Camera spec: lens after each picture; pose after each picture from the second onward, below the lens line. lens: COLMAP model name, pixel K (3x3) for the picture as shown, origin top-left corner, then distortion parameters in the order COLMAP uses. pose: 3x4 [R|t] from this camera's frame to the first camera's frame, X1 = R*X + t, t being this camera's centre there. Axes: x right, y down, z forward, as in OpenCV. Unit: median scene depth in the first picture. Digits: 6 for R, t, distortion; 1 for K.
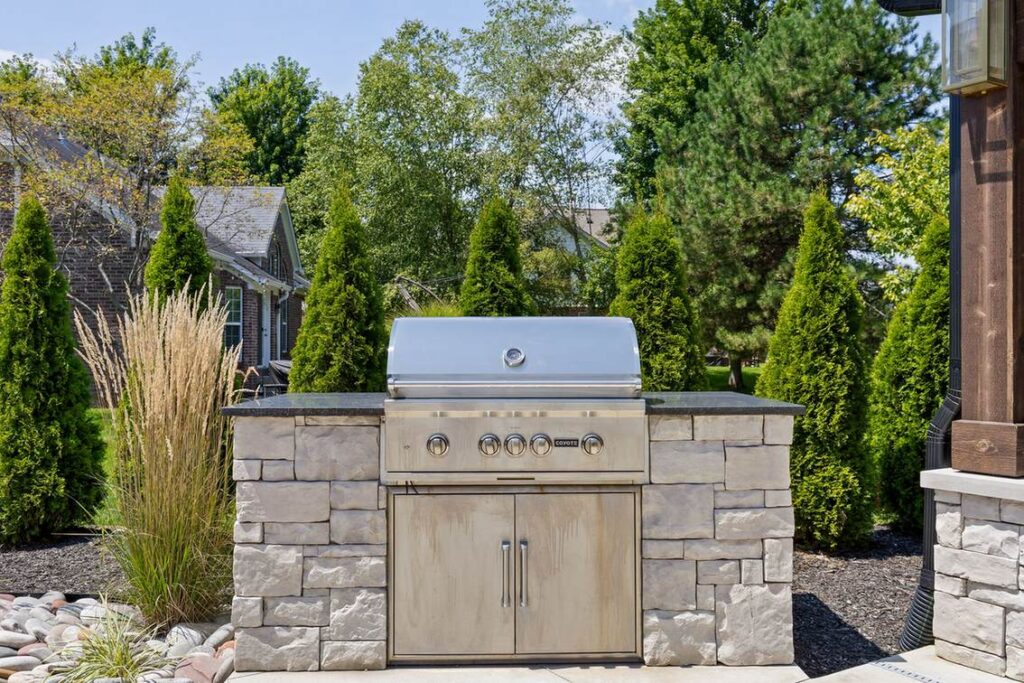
lens RADIAL K [[906.3, 0, 512.0], [0, 906.3, 341.5], [0, 0, 1]] dist [0.004004, -0.000680]
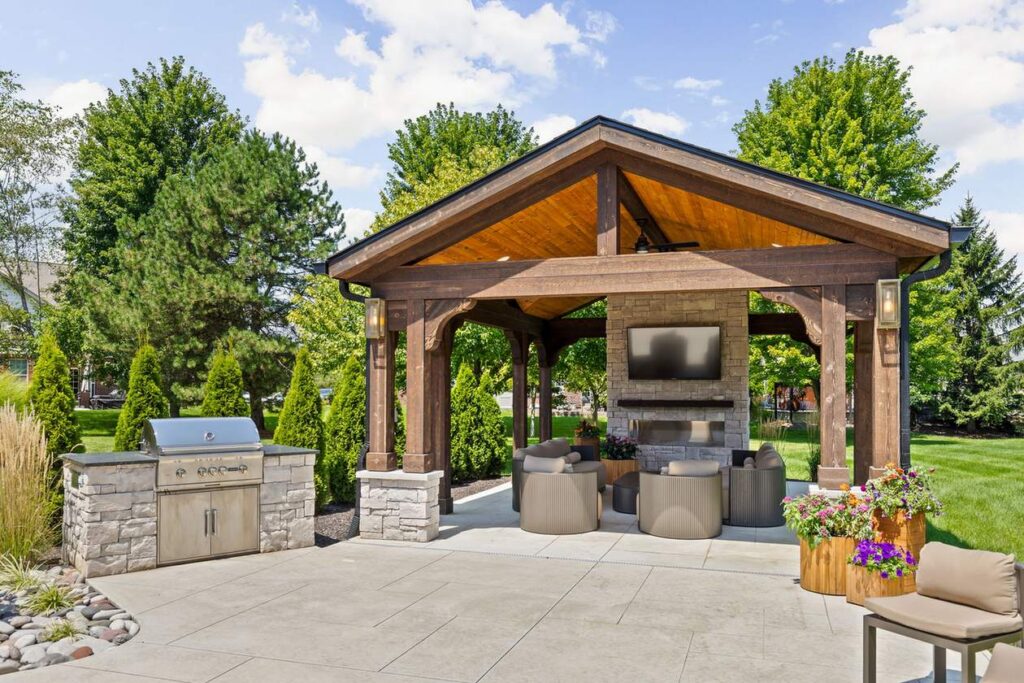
lens RADIAL K [[784.9, 0, 508.5], [0, 784.9, 375.6], [0, 0, 1]] dist [0.001343, -0.002912]
pose [[0.779326, 0.012309, 0.626498, -0.423493], [-0.008067, 0.999921, -0.009611, -0.080563], [-0.626567, 0.002436, 0.779364, -0.710361]]
